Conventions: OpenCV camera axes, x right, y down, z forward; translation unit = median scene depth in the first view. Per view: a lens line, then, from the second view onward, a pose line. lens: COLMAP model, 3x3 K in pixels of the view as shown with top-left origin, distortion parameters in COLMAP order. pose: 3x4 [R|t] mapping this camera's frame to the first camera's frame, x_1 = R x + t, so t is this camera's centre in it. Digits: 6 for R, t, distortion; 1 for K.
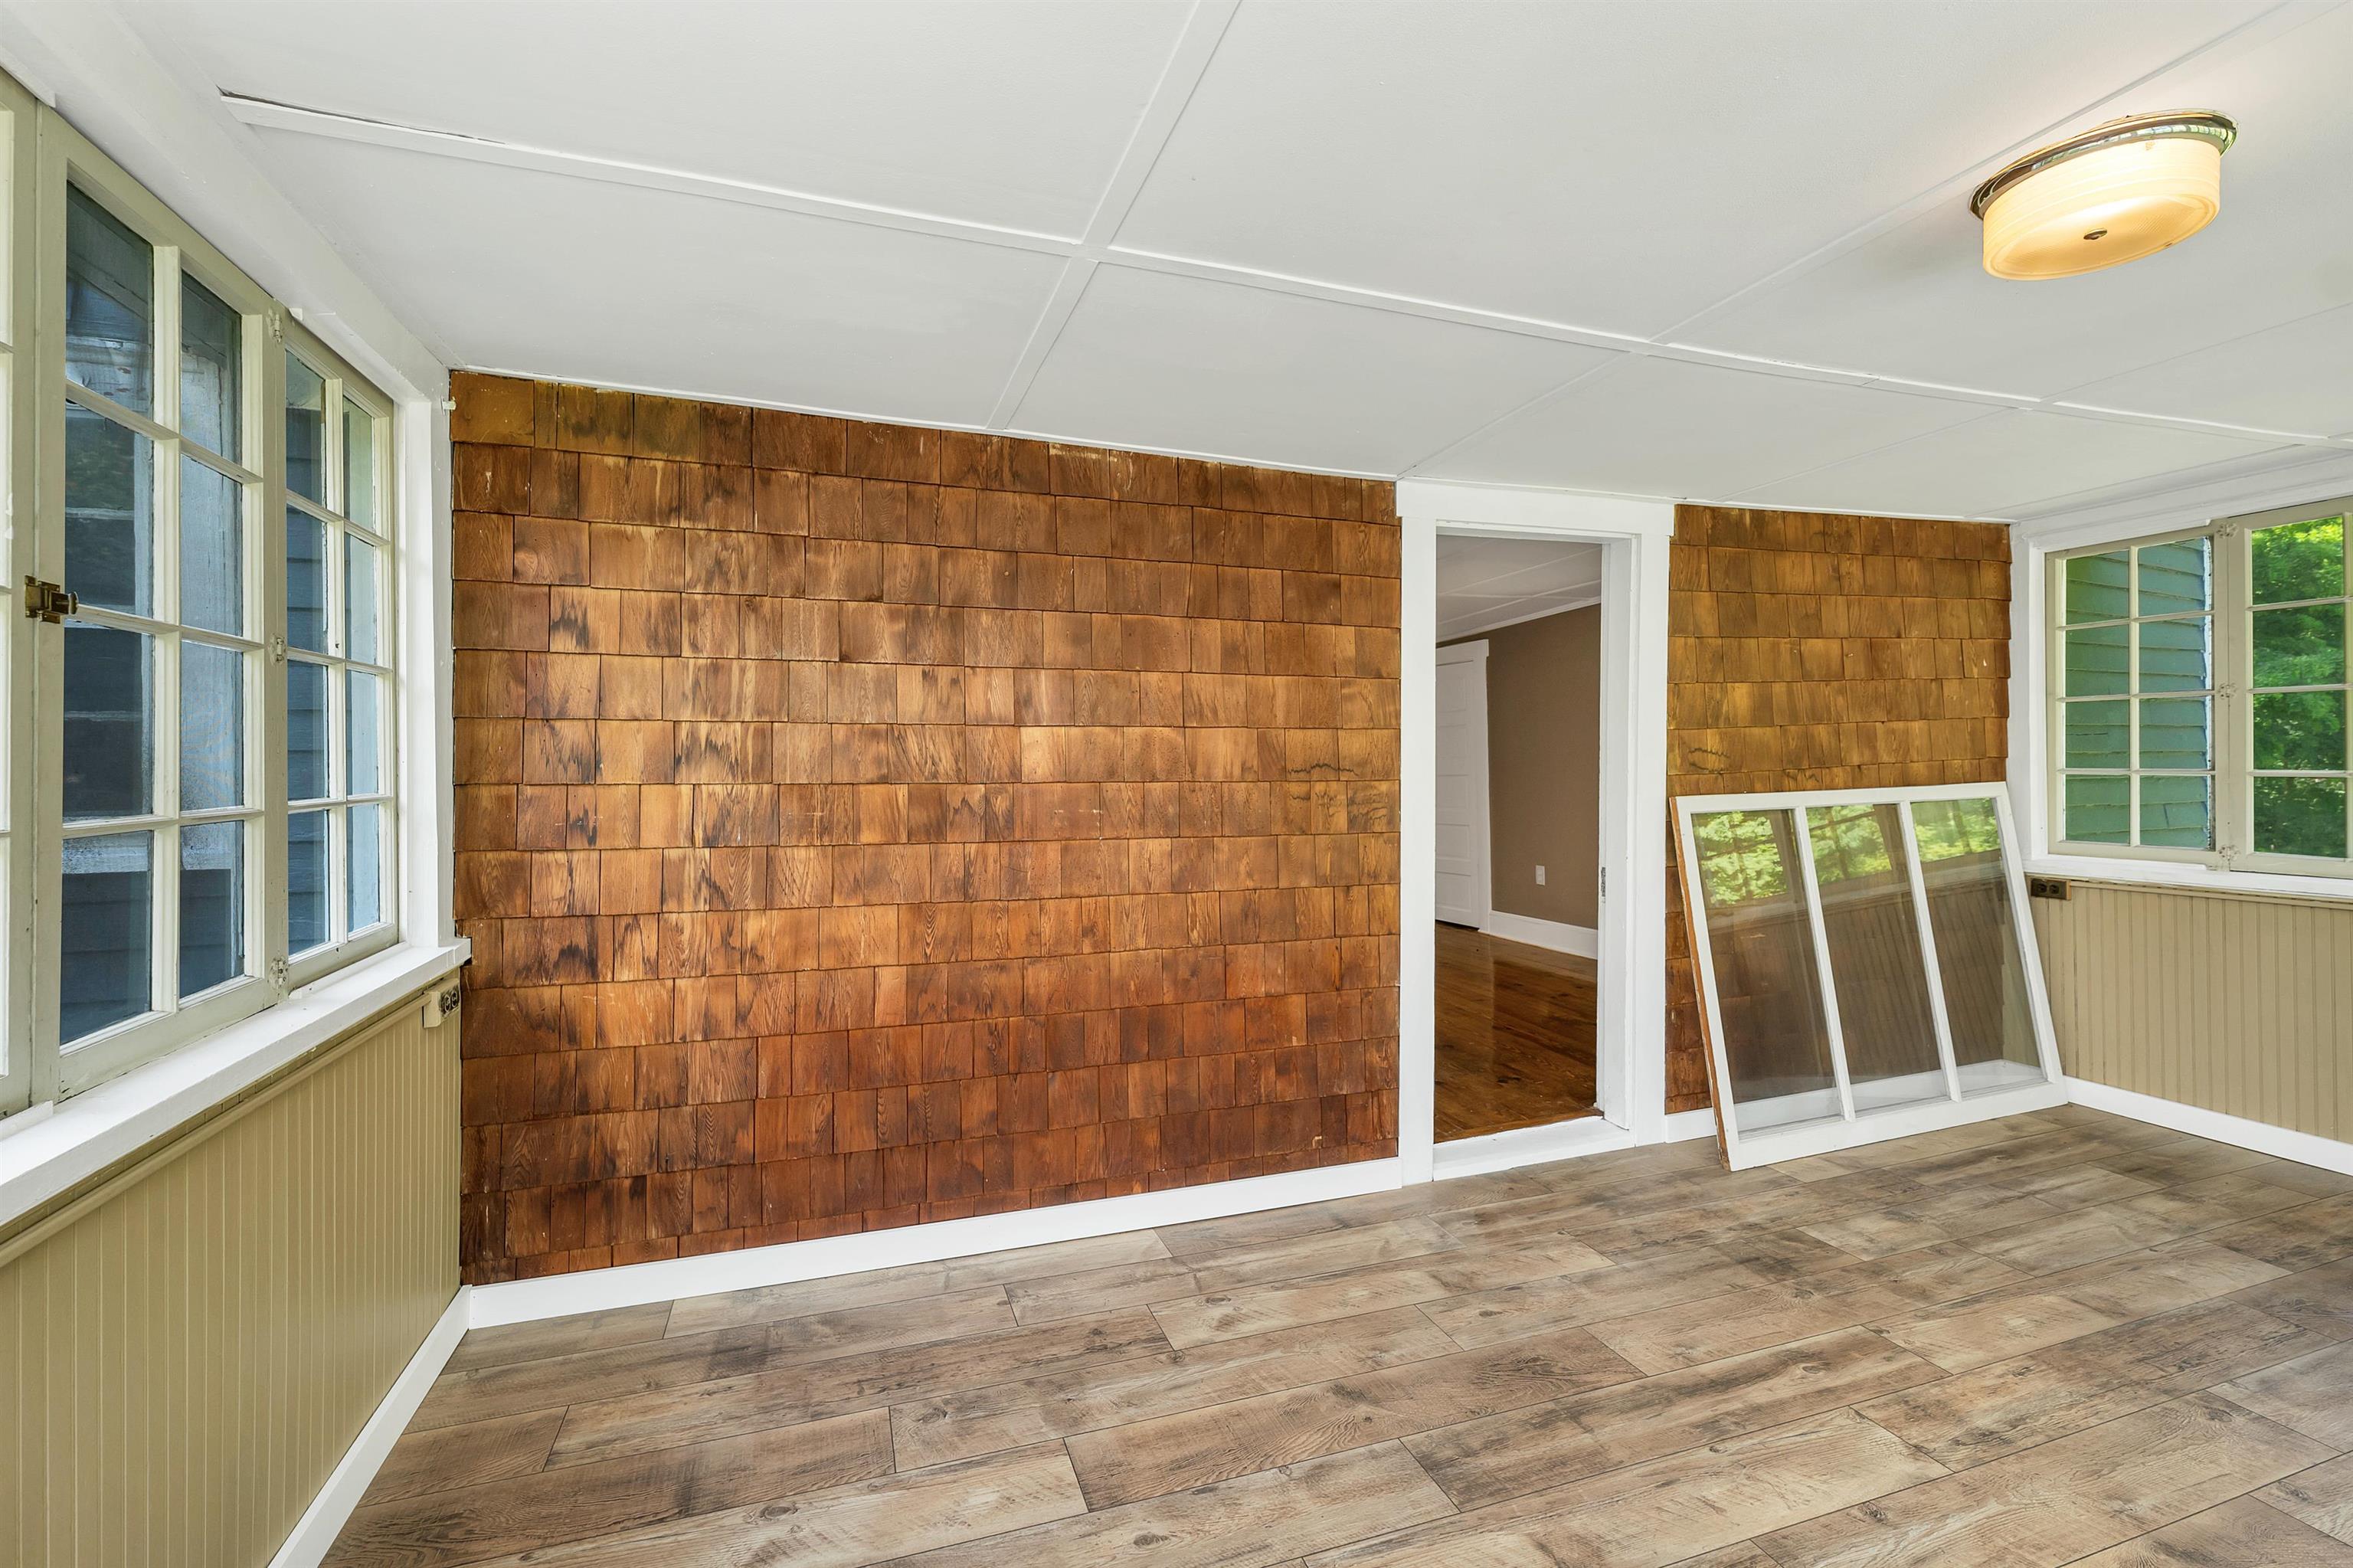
lens RADIAL K [[998.1, 0, 1150.2], [0, 998.1, 755.7], [0, 0, 1]] dist [0.002528, -0.000559]
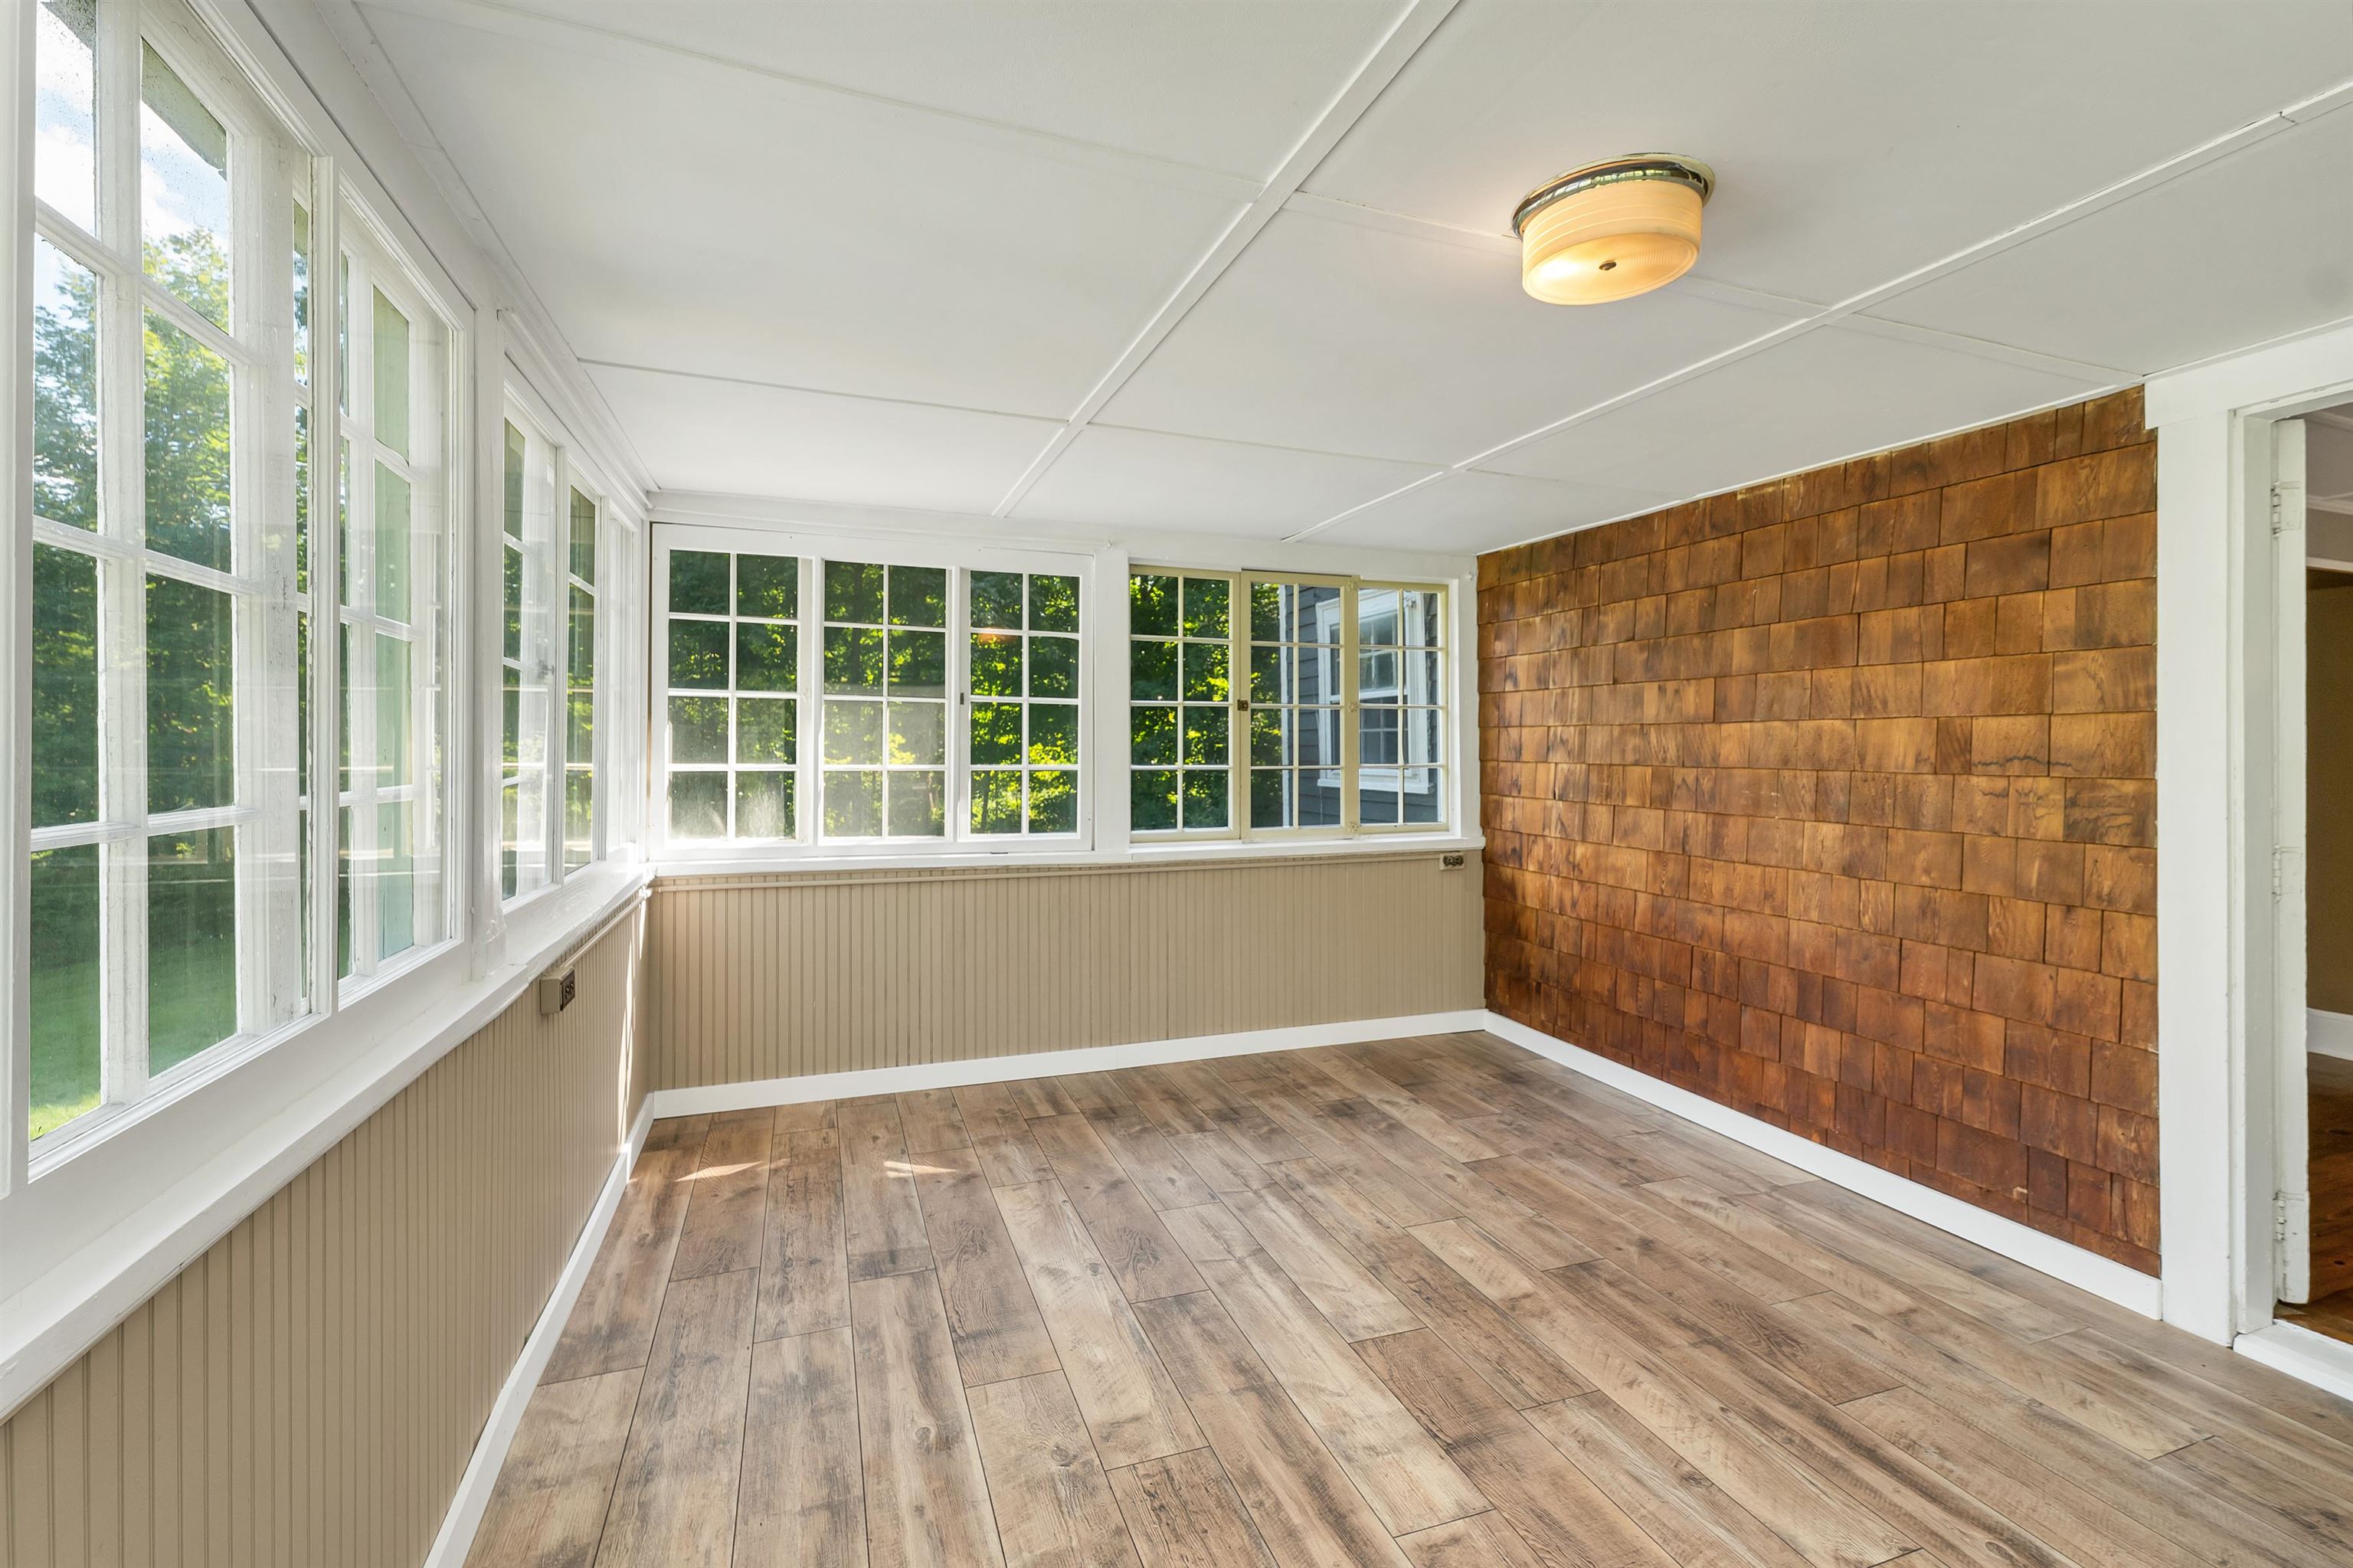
lens RADIAL K [[998.1, 0, 1183.3], [0, 998.1, 747.3], [0, 0, 1]] dist [0.002528, -0.000559]
pose [[0.035384, 0.005436, -0.999359, 1.124194], [0.009417, 0.999939, 0.005772, -0.012570], [0.999329, -0.009615, 0.035331, 0.279693]]
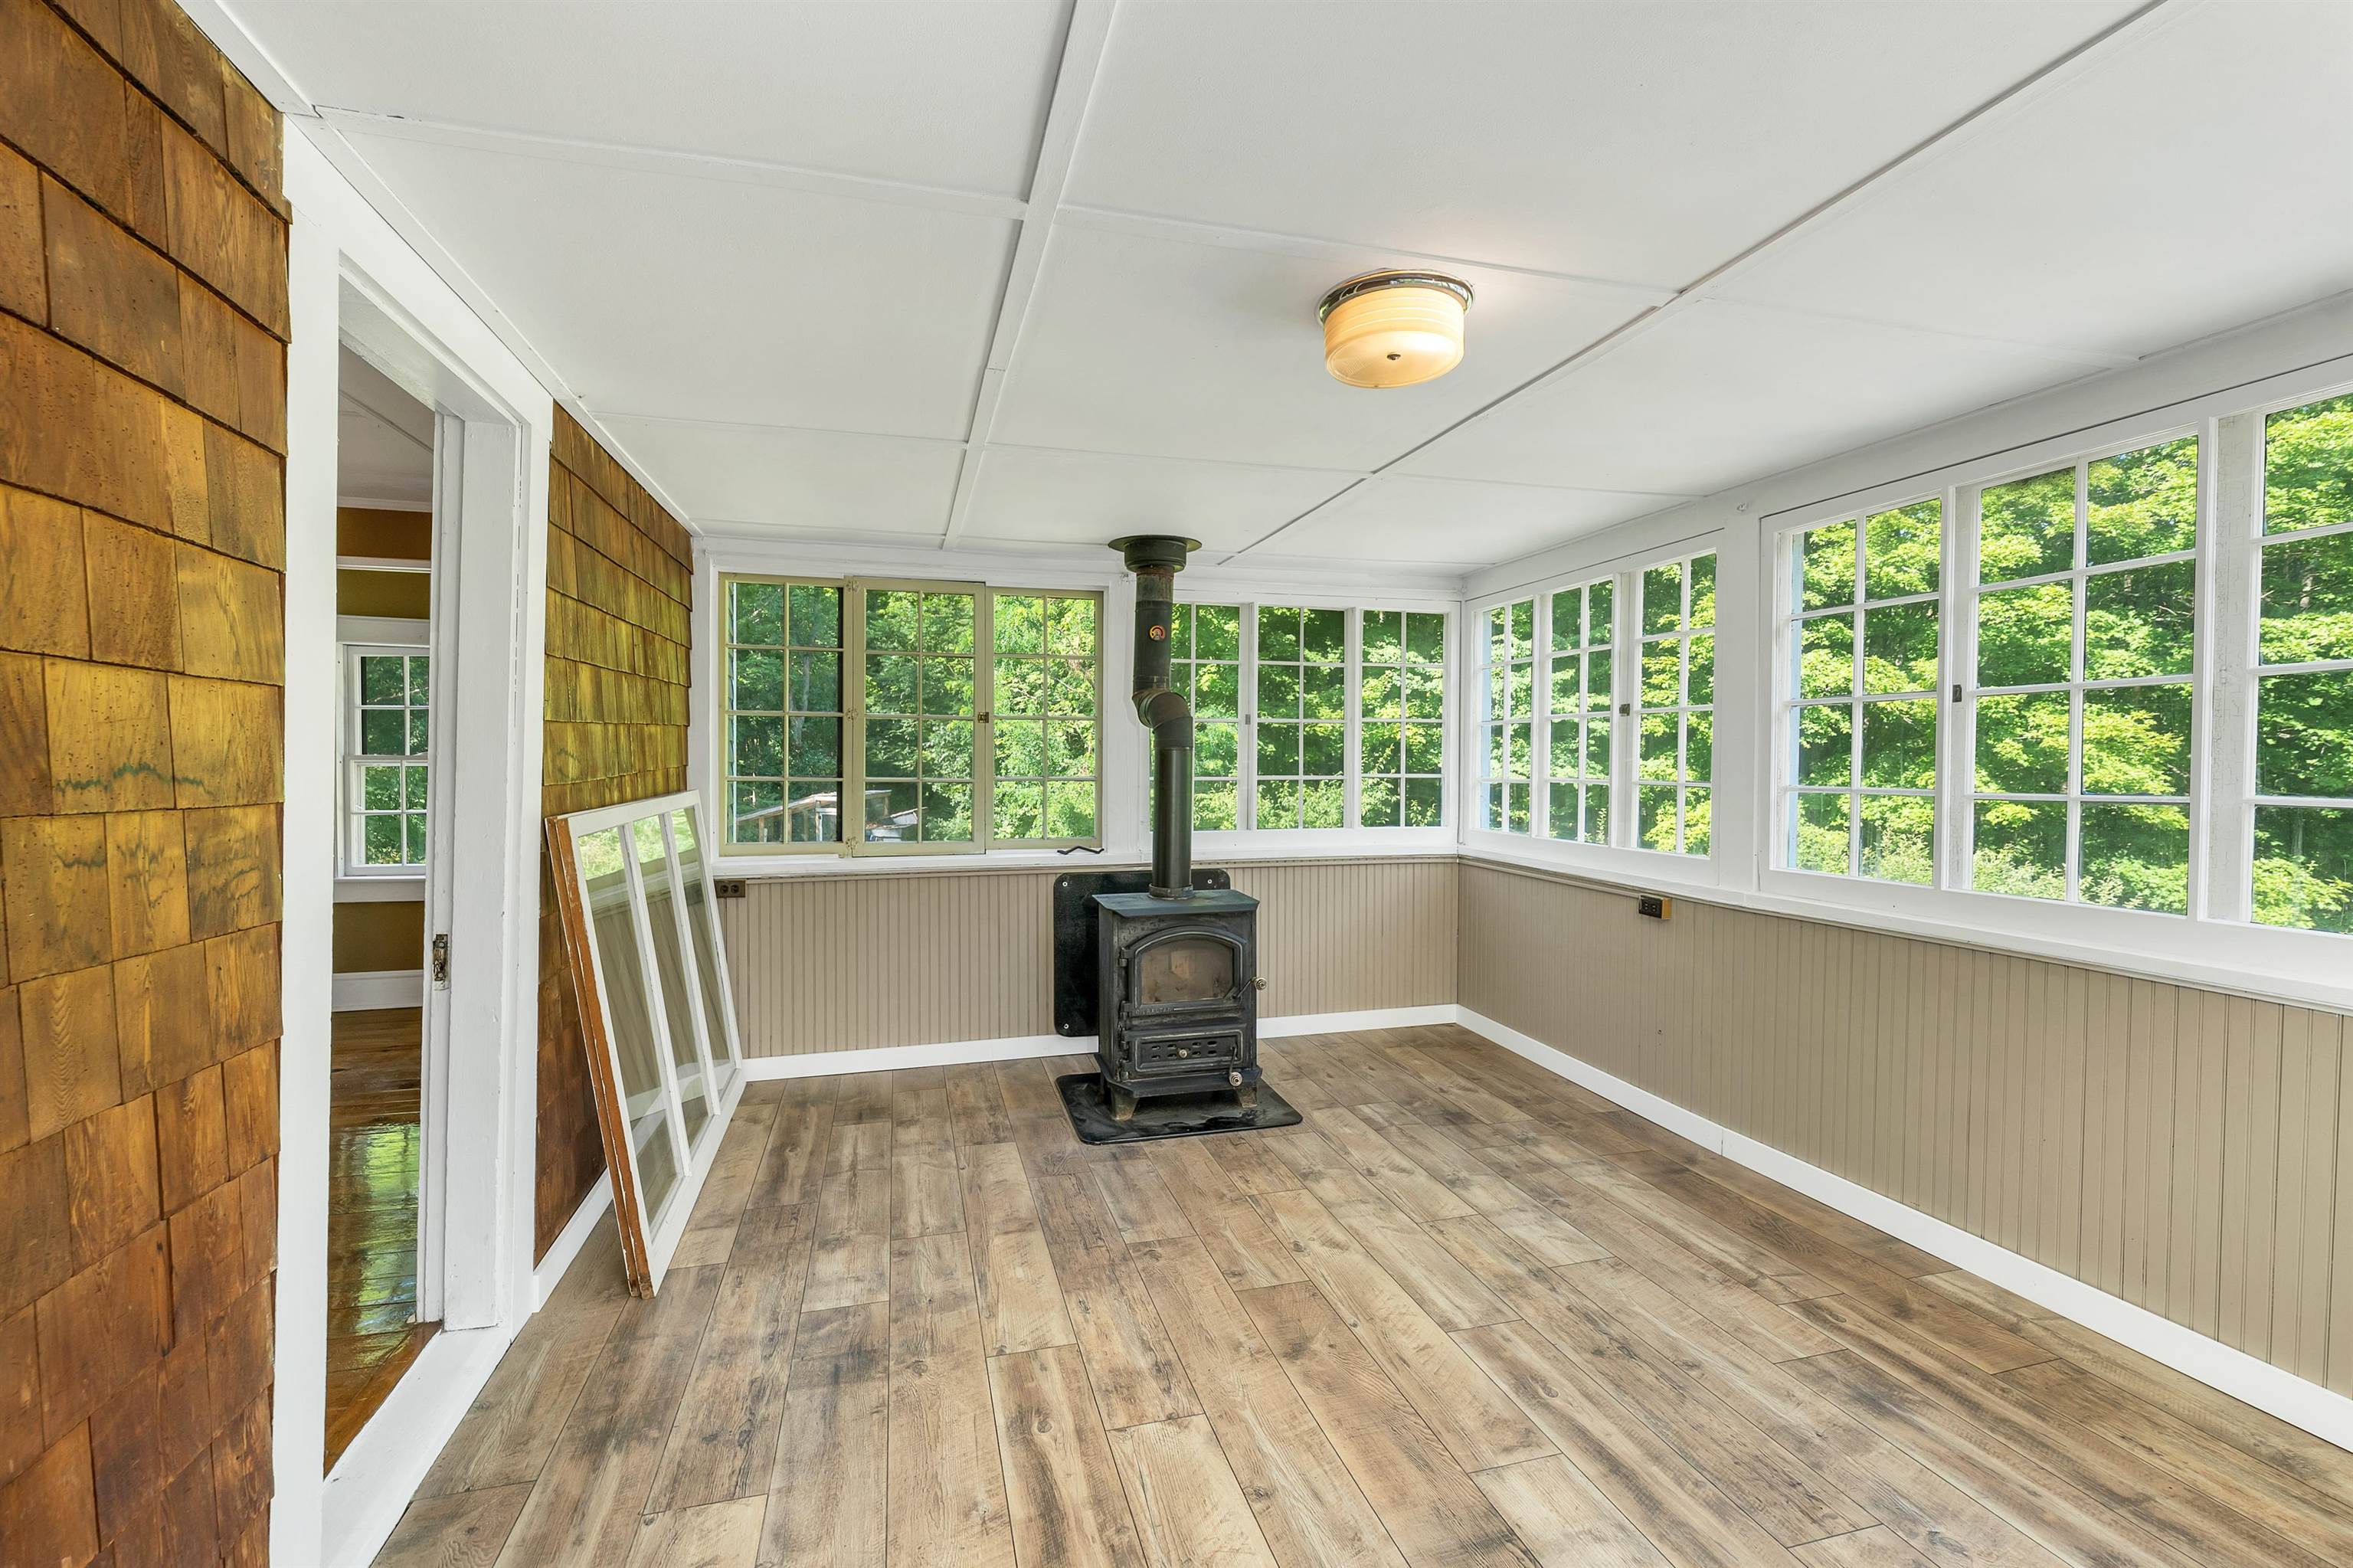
lens RADIAL K [[998.1, 0, 1185.3], [0, 998.1, 784.5], [0, 0, 1]] dist [0.002528, -0.000559]
pose [[0.044401, -0.009653, 0.998967, -0.200015], [-0.014273, 0.999845, 0.010296, 0.006746], [-0.998912, -0.014716, 0.044257, 0.669146]]
